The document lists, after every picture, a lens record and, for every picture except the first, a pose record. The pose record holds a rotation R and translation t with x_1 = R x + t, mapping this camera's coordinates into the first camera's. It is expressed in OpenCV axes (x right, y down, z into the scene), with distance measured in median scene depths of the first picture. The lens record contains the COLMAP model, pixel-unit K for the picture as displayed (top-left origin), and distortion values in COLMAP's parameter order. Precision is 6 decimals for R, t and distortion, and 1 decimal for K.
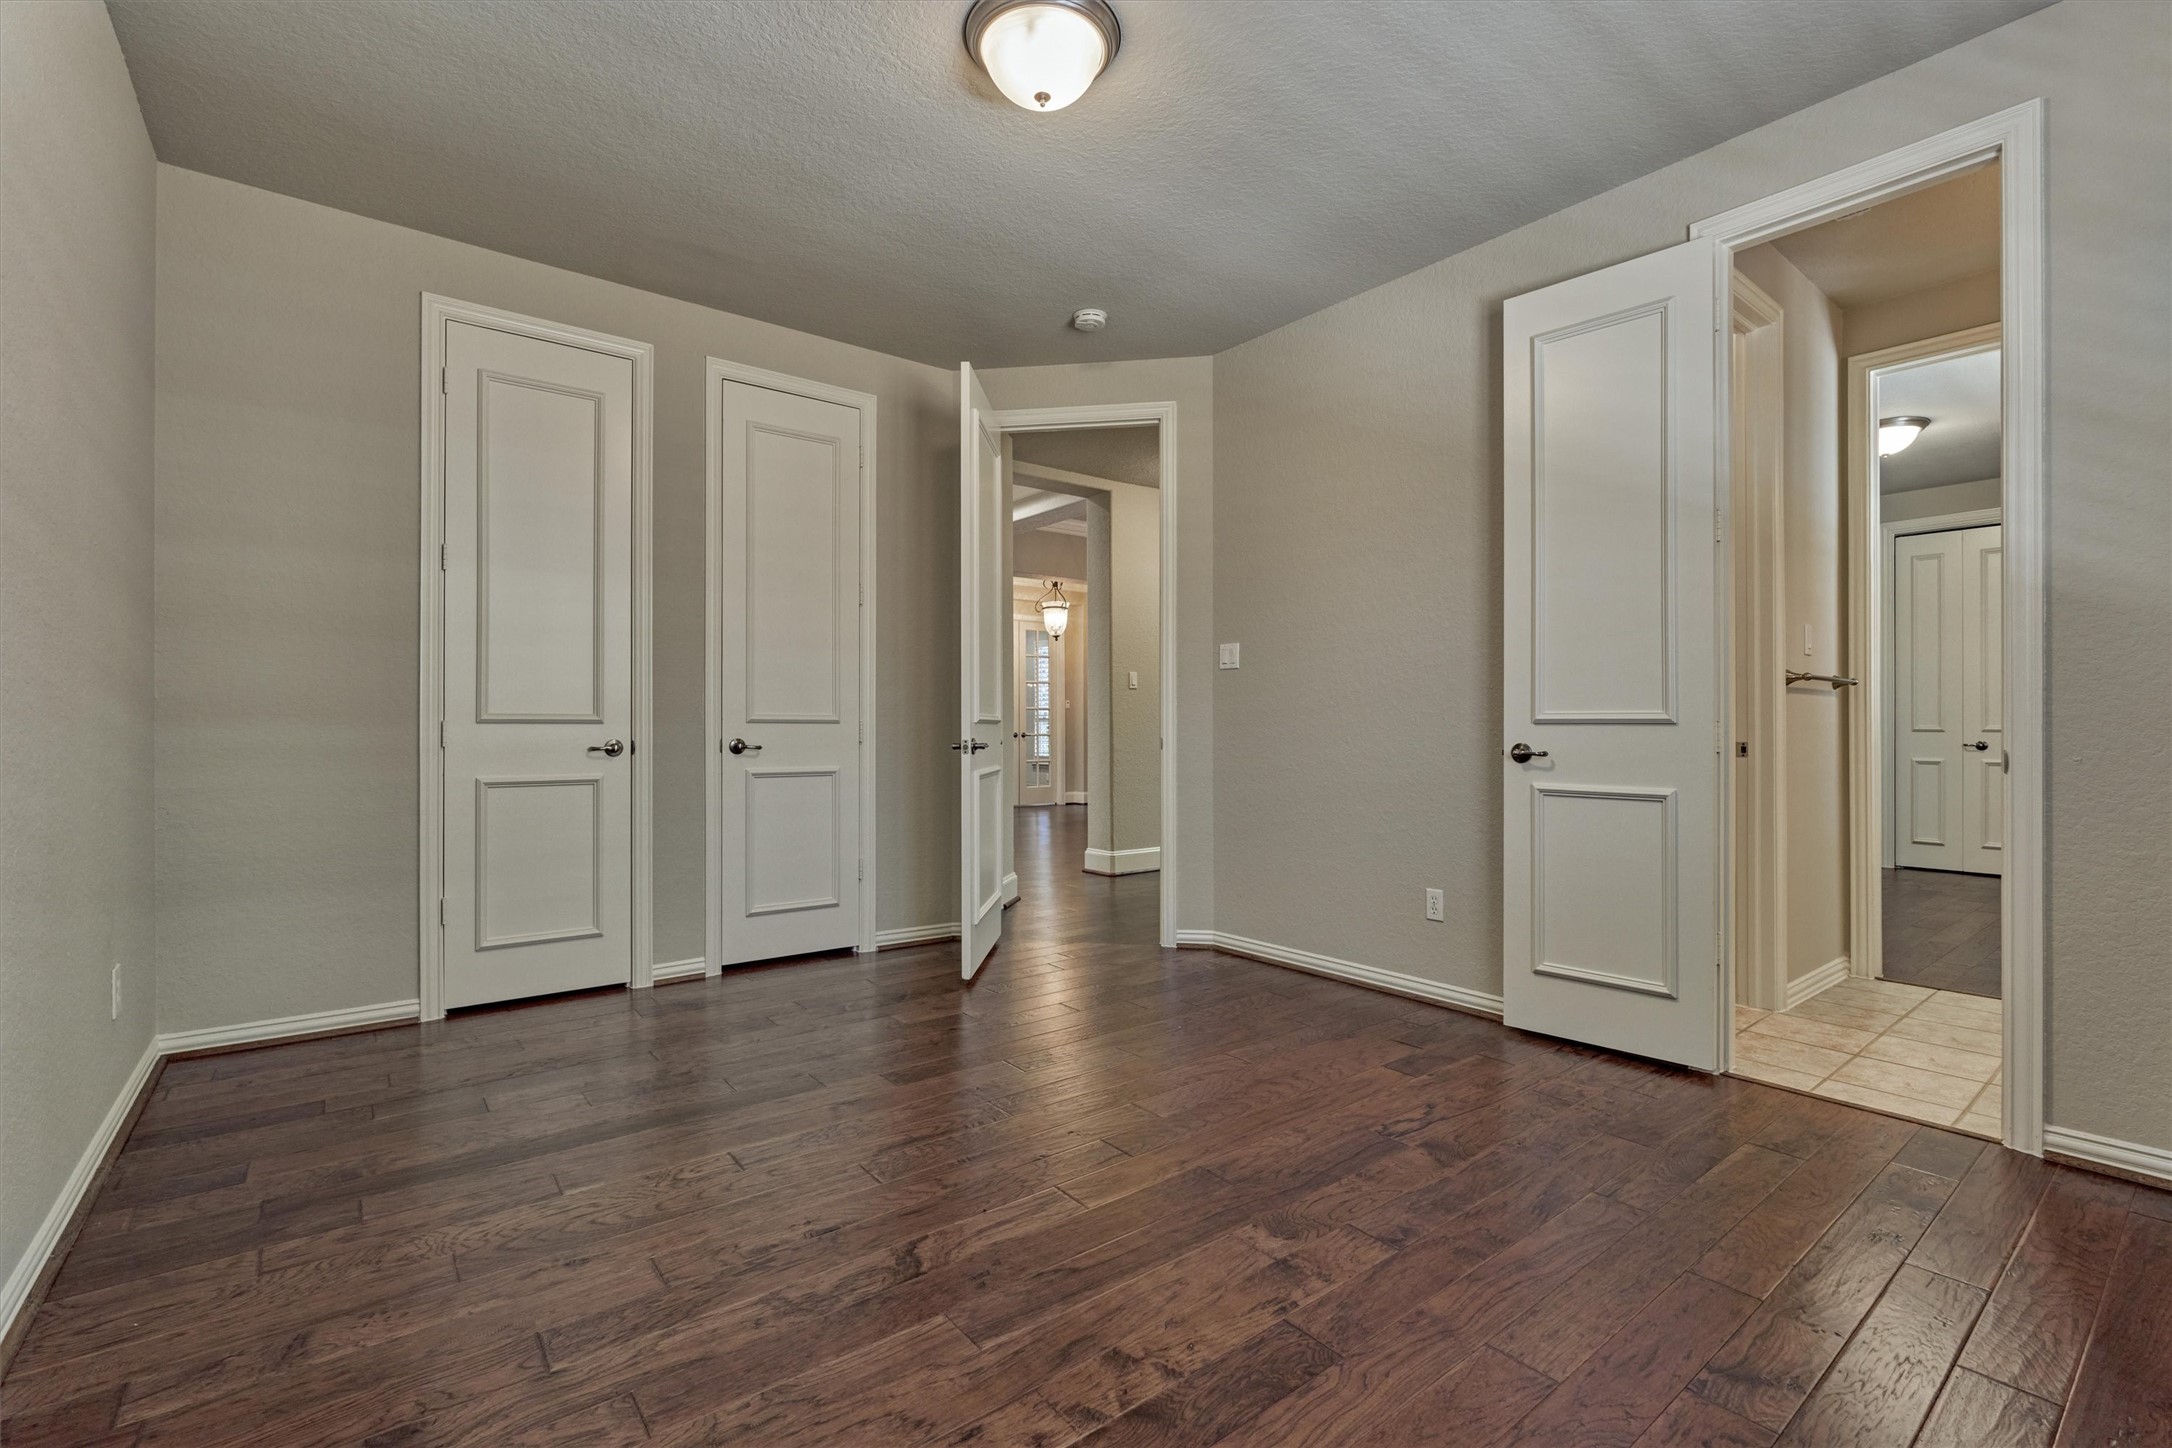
lens RADIAL K [[1034.2, 0, 1090.8], [0, 1034.2, 724.7], [0, 0, 1]] dist [-0.004311, -0.000256]
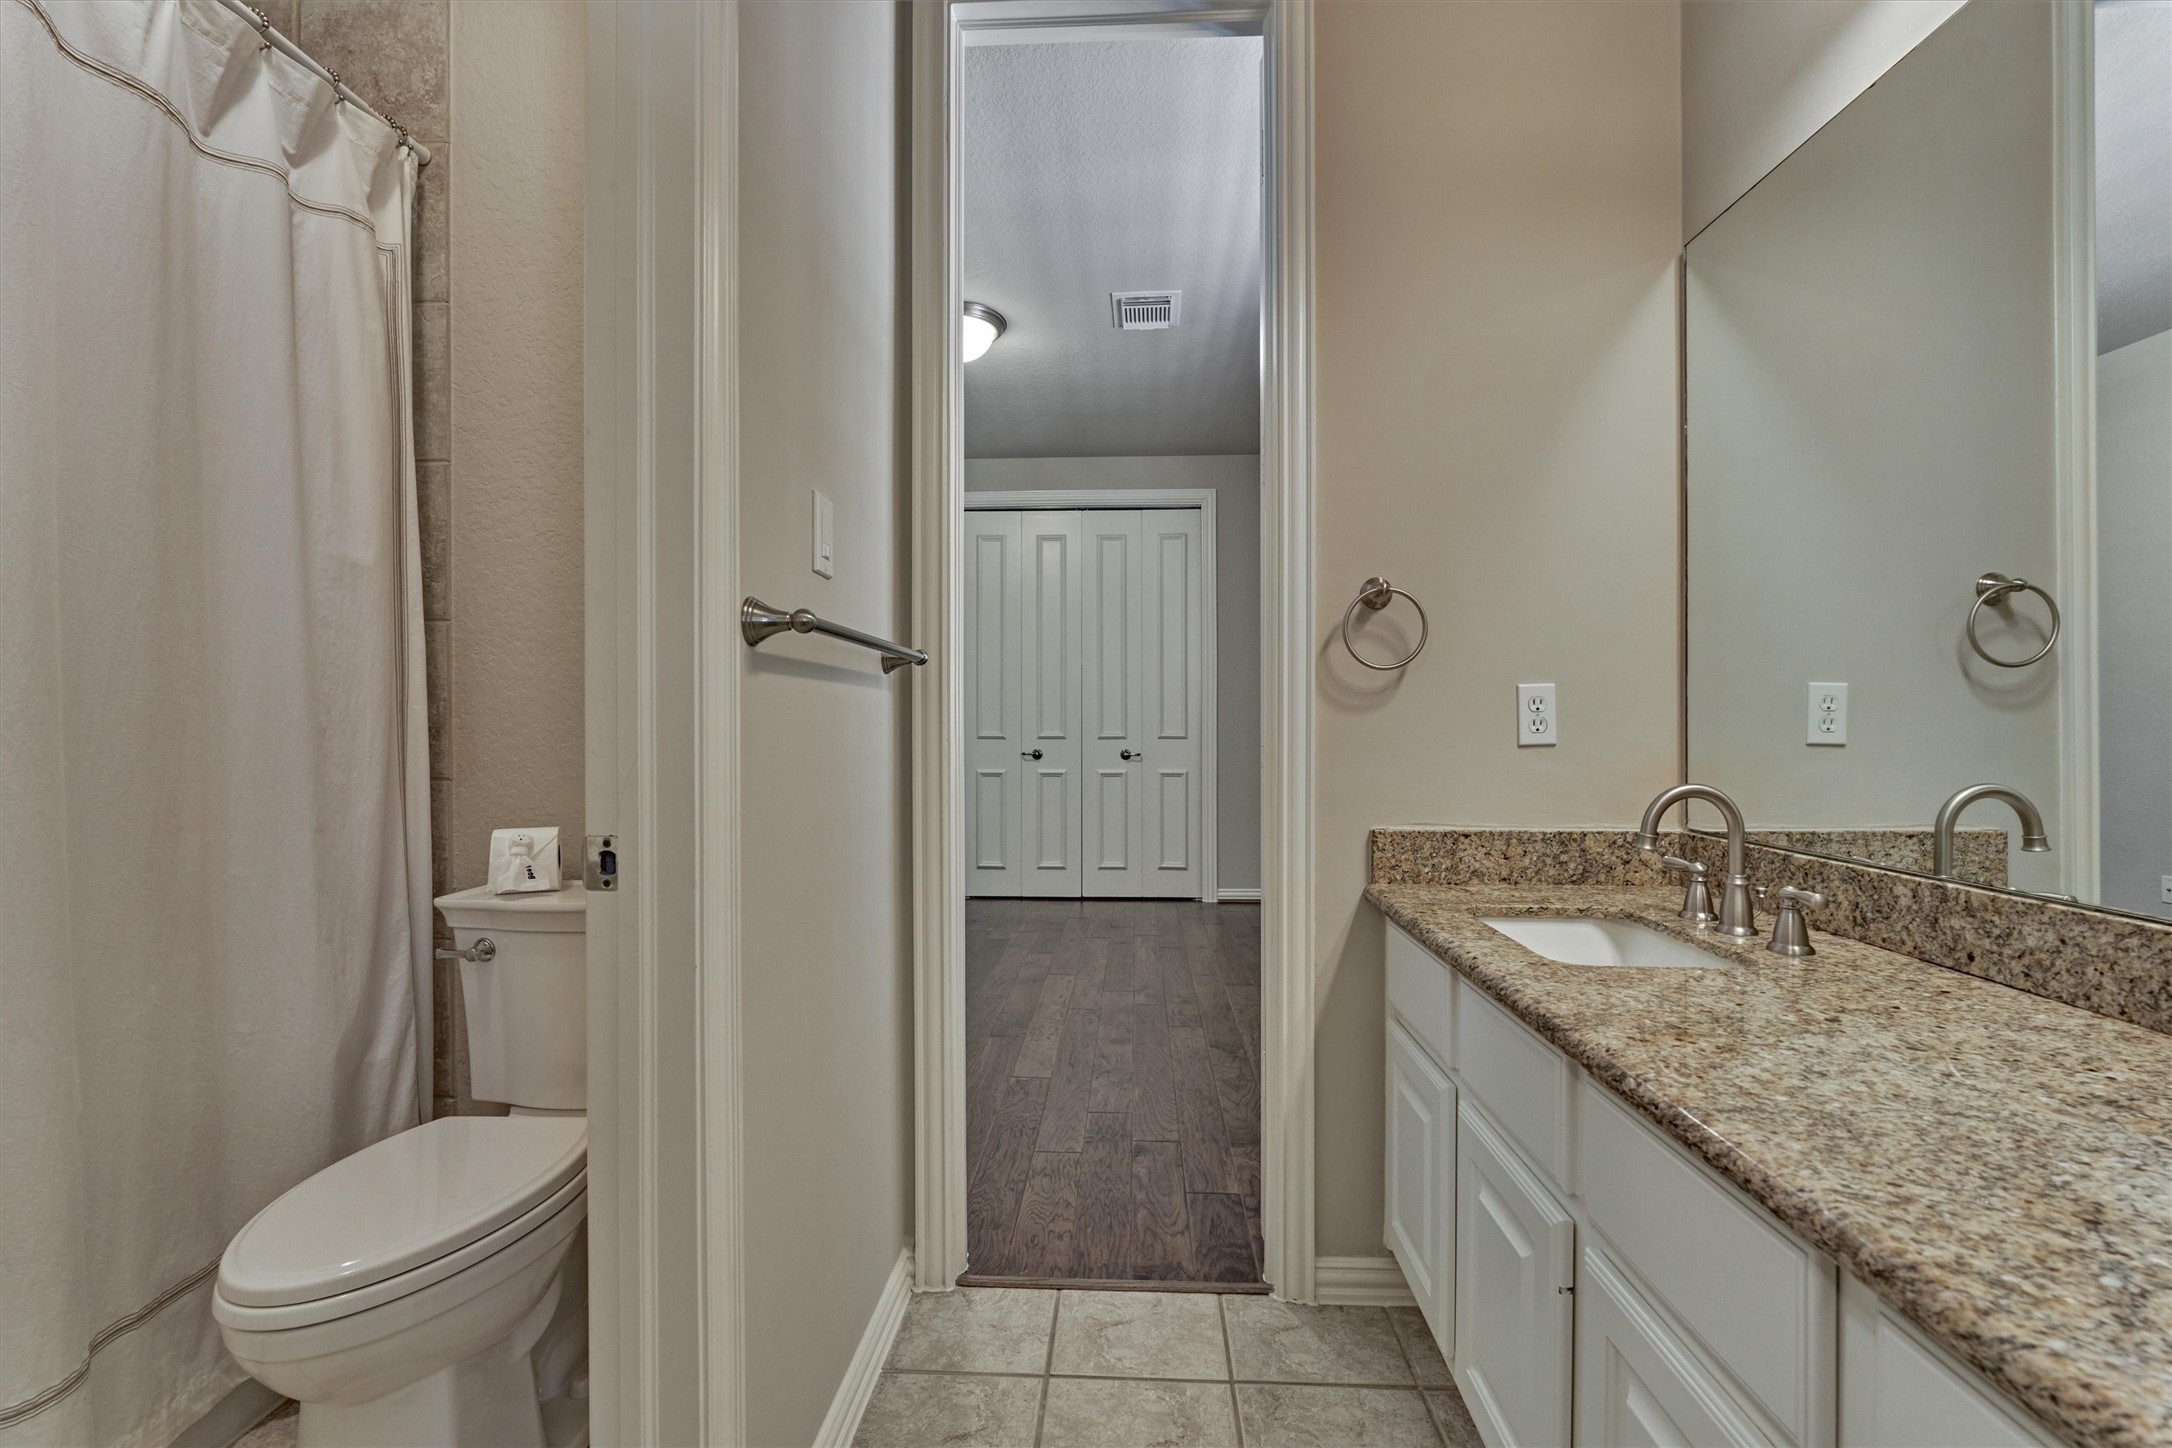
lens RADIAL K [[1034.2, 0, 1090.8], [0, 1034.2, 724.7], [0, 0, 1]] dist [-0.004311, -0.000256]
pose [[0.697037, 0.000887, 0.717035, 0.463036], [-0.002953, 0.999994, 0.001633, -0.013193], [-0.717029, -0.003255, 0.697035, 0.626089]]
